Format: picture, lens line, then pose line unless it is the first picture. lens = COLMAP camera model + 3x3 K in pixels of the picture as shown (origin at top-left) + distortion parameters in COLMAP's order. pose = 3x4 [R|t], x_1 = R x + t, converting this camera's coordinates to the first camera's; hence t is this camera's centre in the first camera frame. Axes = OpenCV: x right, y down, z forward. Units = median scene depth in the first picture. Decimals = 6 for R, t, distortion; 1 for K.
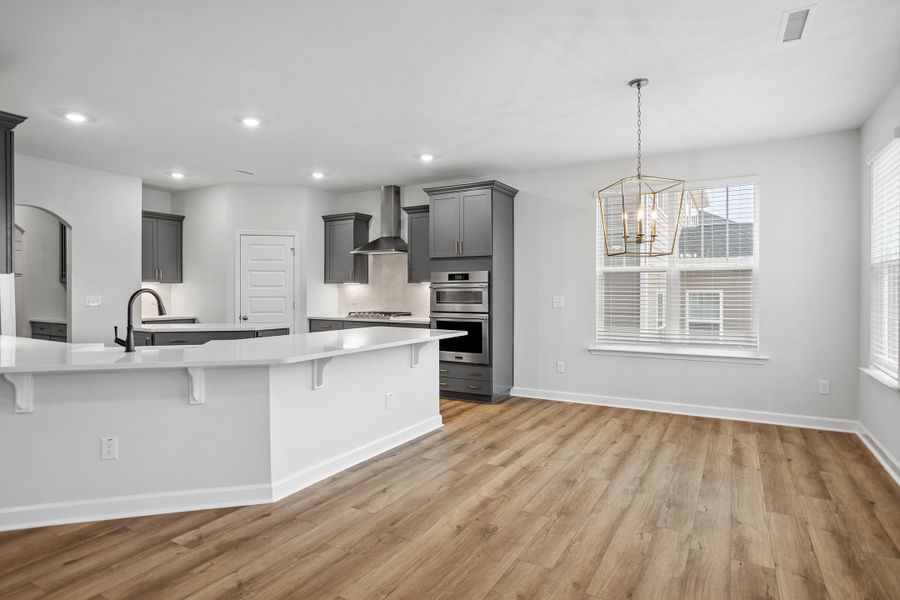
lens RADIAL K [[497.8, 0, 446.3], [0, 497.8, 295.4], [0, 0, 1]] dist [-0.032210, 0.006396]
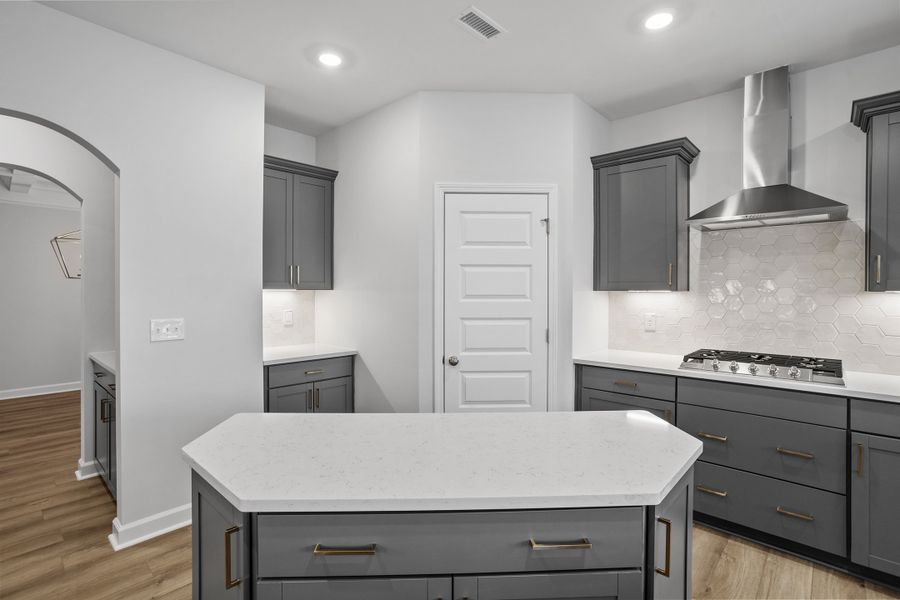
lens RADIAL K [[441.2, 0, 449.2], [0, 441.2, 294.6], [0, 0, 1]] dist [-0.028699, 0.001211]
pose [[0.977264, 0.000587, -0.212027, -0.605665], [-0.000999, 0.999998, -0.001834, -0.038629], [0.212026, 0.002004, 0.977262, 1.087060]]
